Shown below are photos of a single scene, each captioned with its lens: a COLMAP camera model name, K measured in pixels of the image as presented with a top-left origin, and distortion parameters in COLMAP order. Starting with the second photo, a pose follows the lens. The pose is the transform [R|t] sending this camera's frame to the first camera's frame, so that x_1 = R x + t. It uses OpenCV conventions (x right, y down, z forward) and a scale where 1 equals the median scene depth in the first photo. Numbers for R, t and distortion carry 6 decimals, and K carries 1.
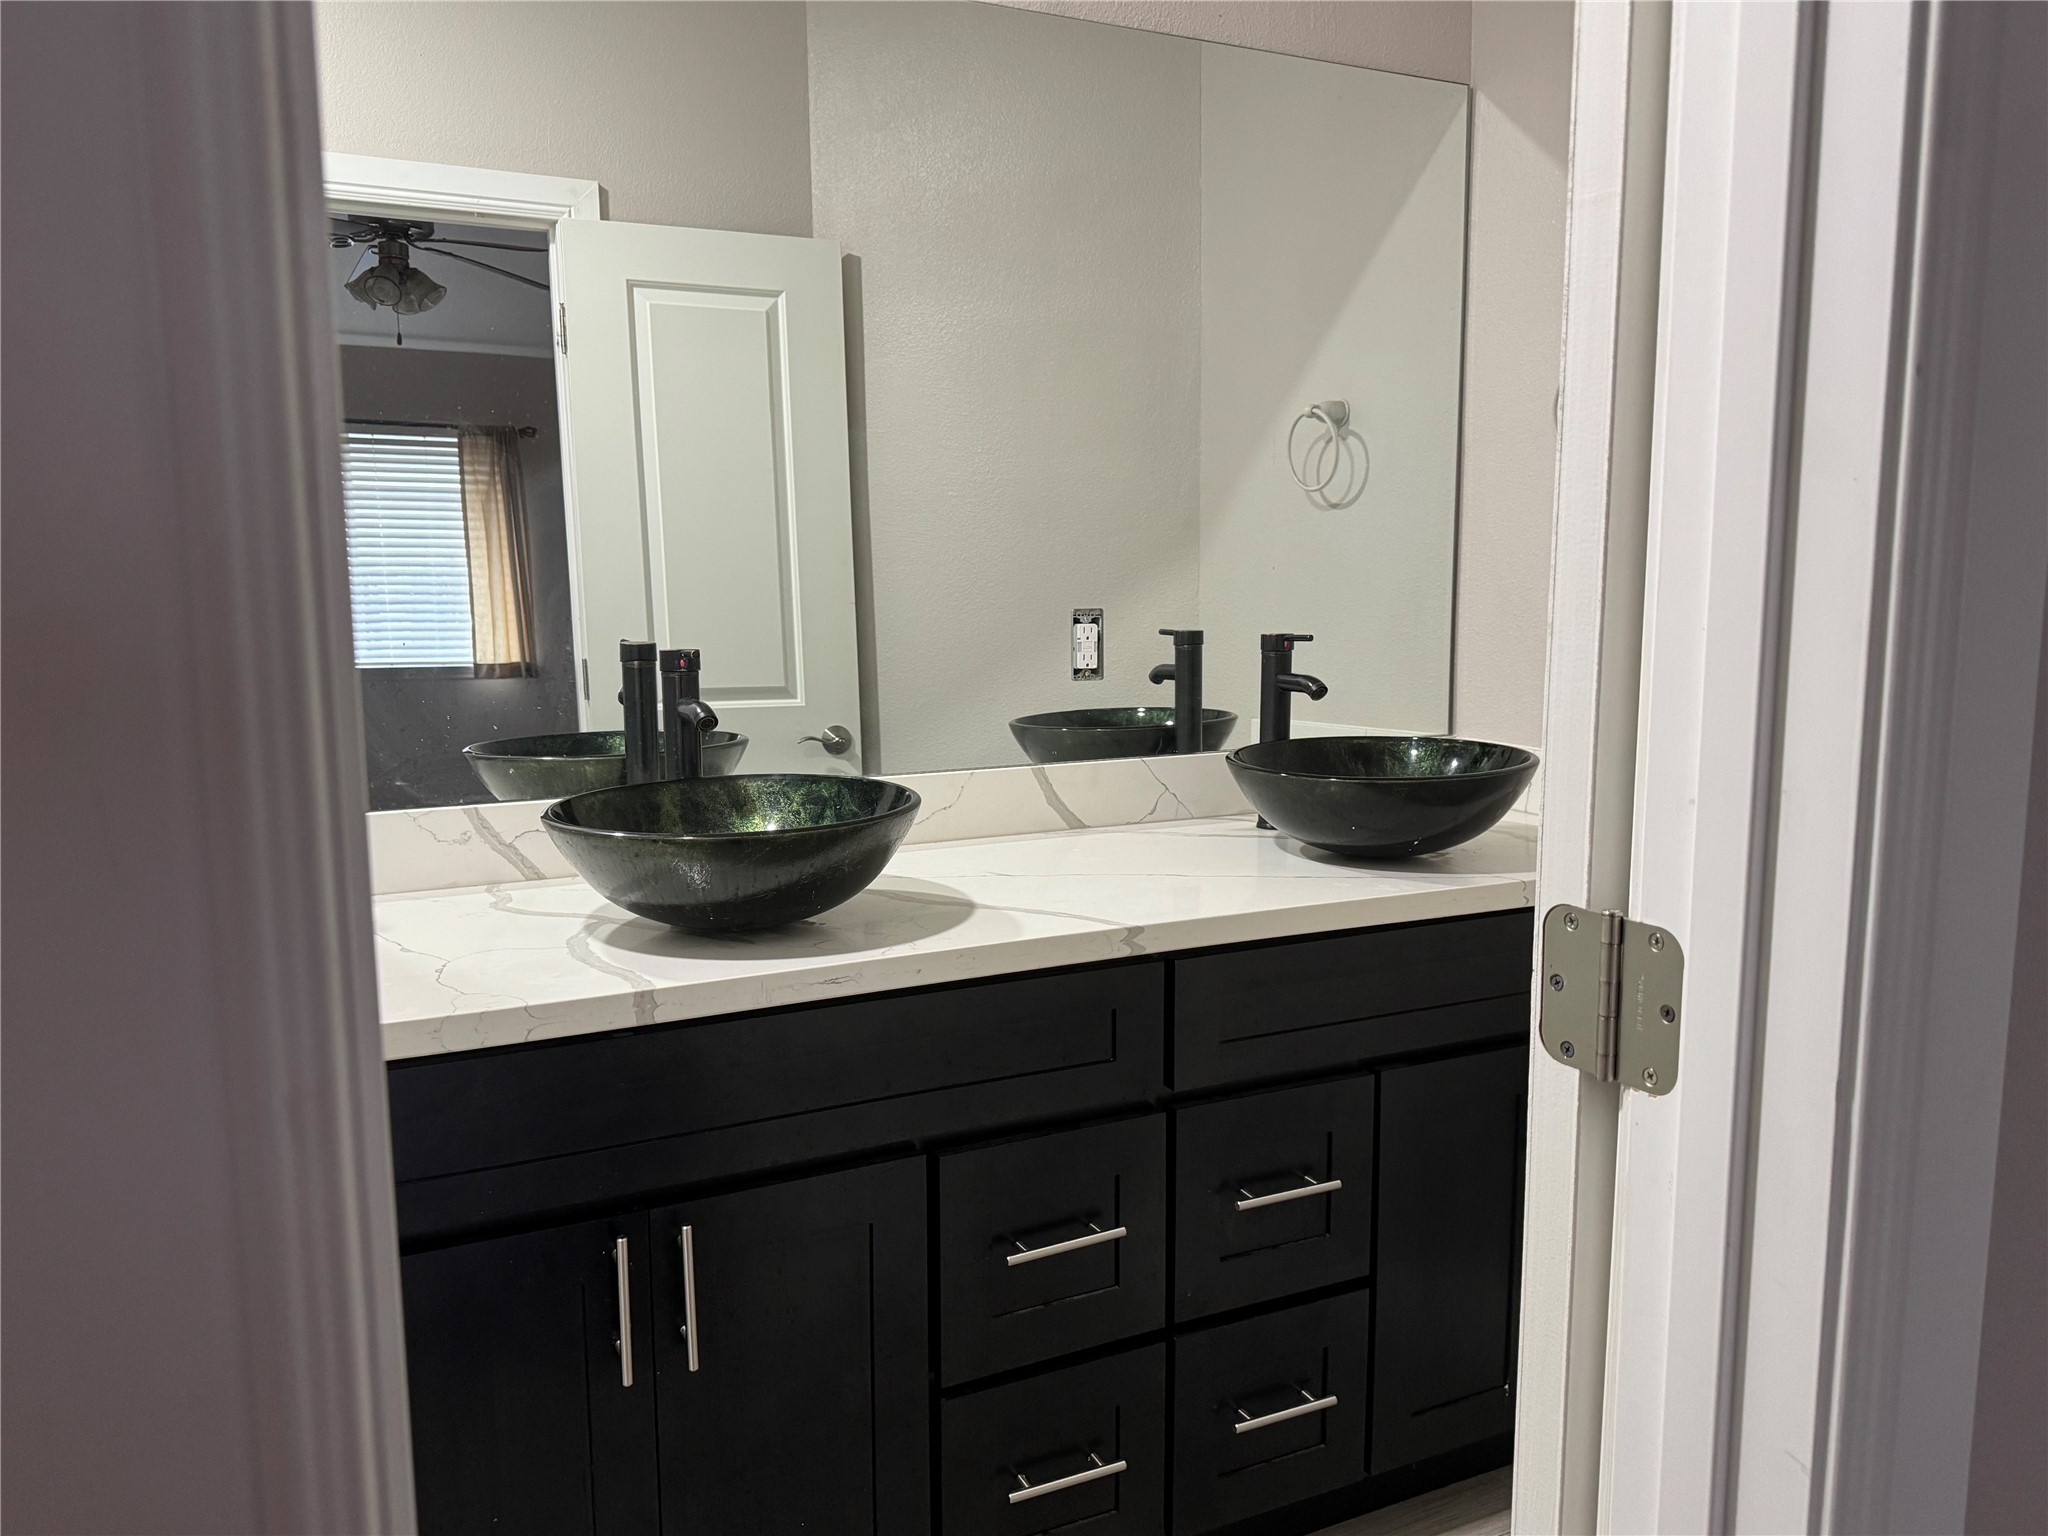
lens RADIAL K [[1444.6, 0, 1024.0], [0, 1444.6, 768.0], [0, 0, 1]] dist [0.132726, -0.142451]
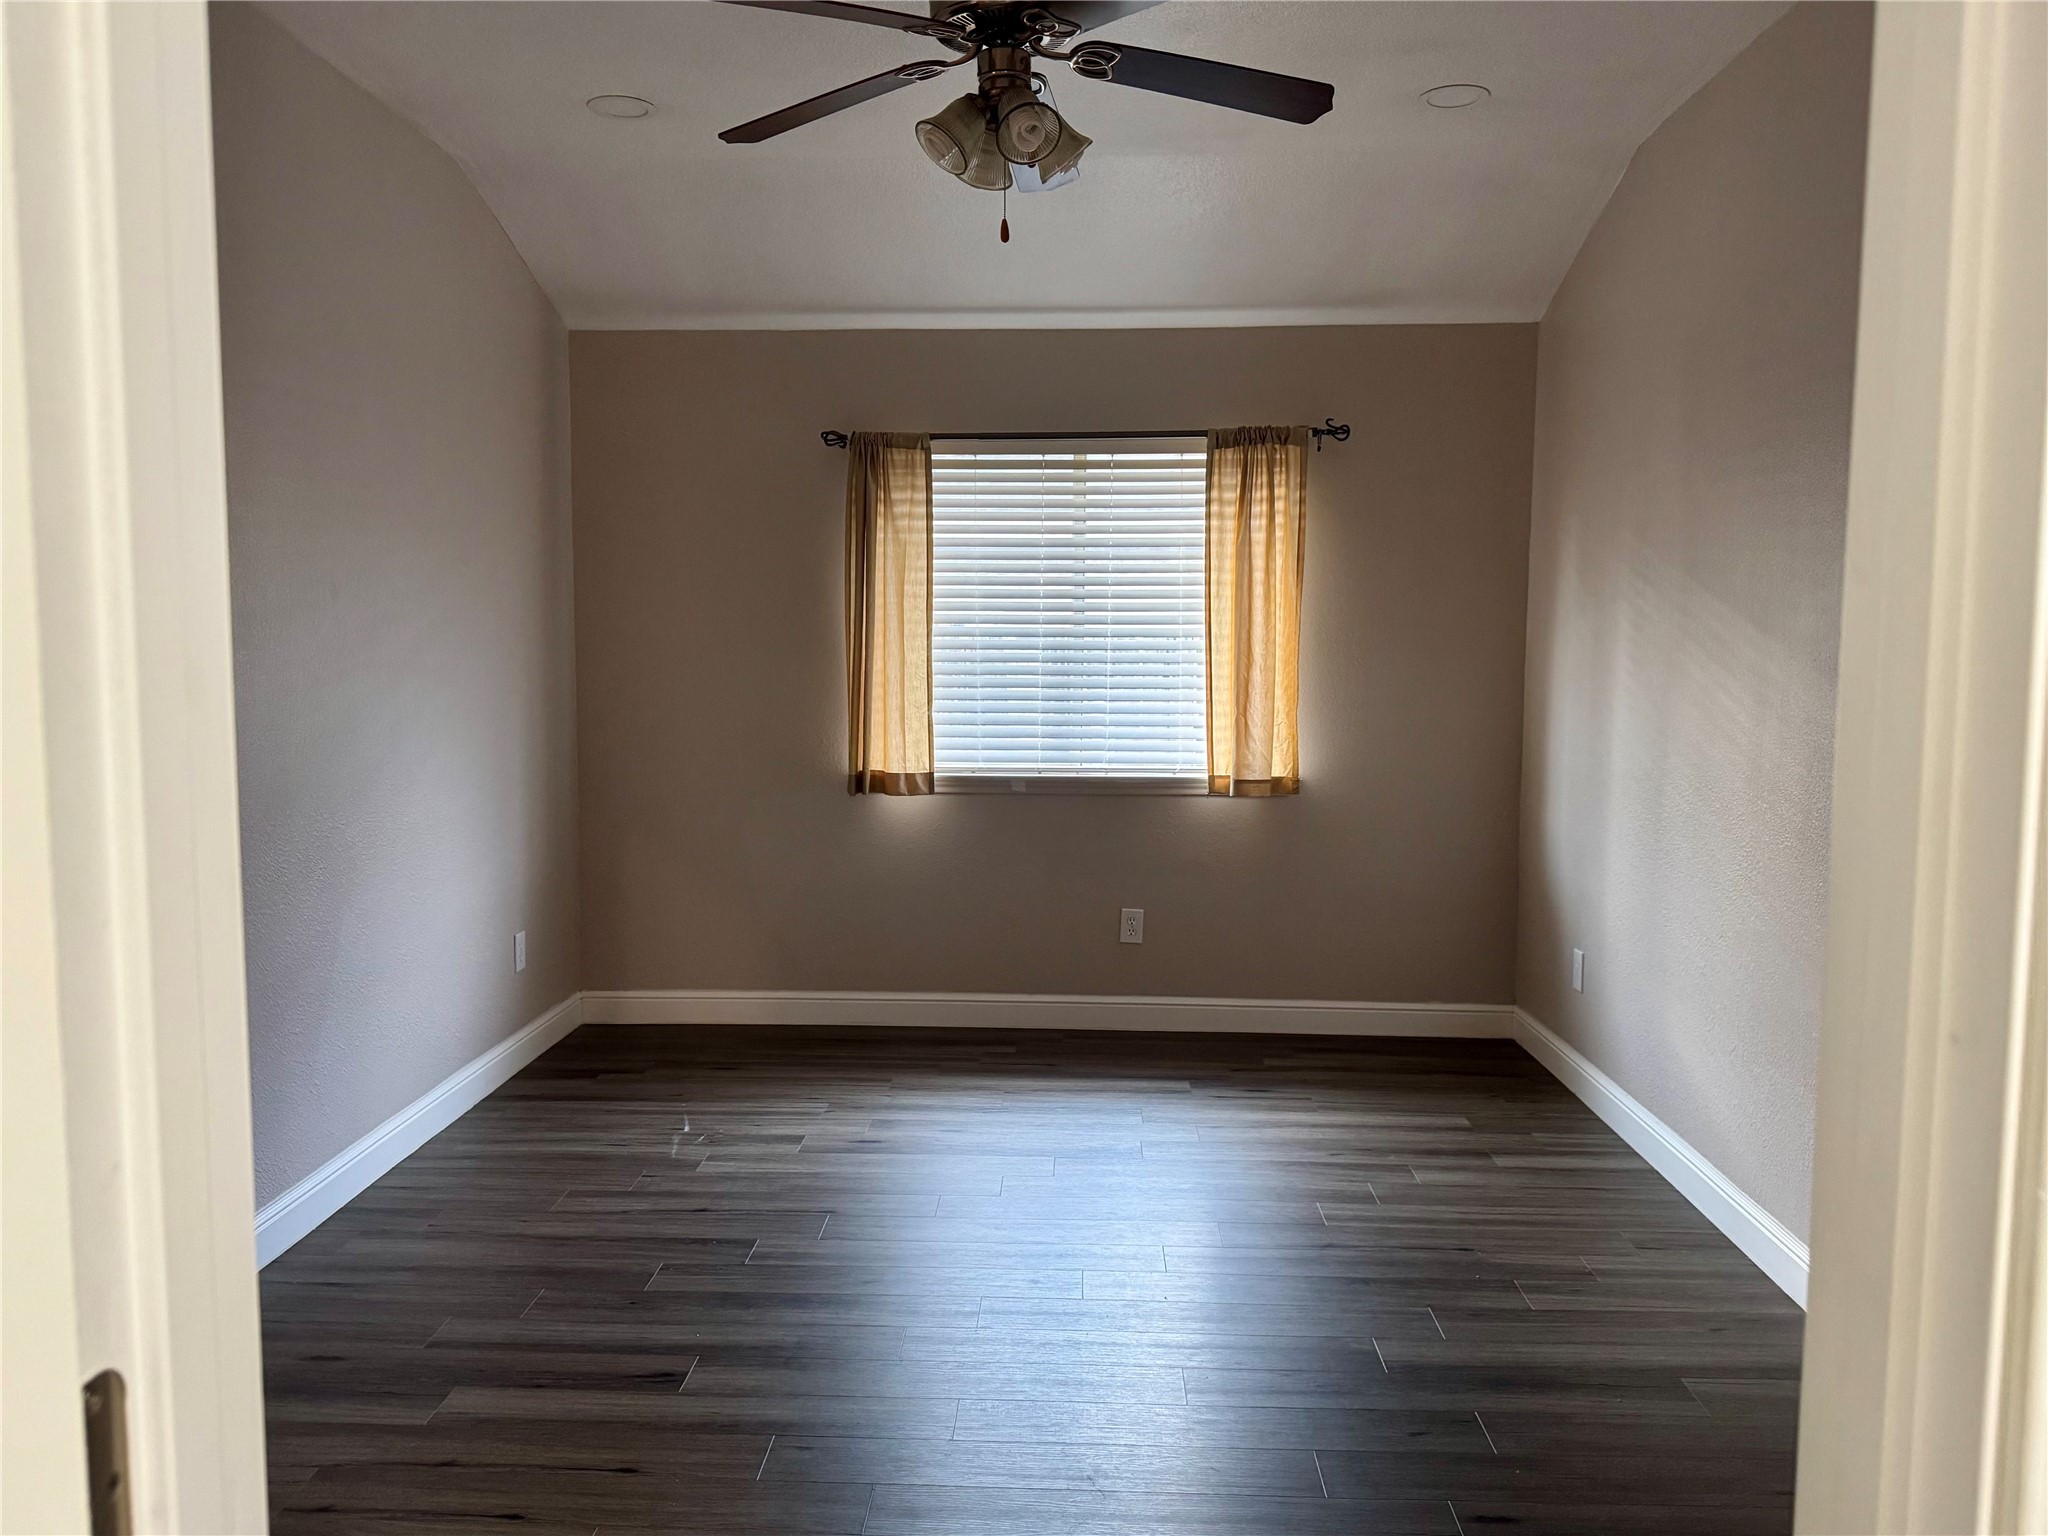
lens RADIAL K [[1444.6, 0, 1024.0], [0, 1444.6, 768.0], [0, 0, 1]] dist [0.132726, -0.142451]
pose [[0.835164, 0.059132, -0.546813, -0.073391], [-0.085954, 0.996020, -0.023572, -0.053174], [0.543243, 0.066688, 0.836923, 0.391053]]
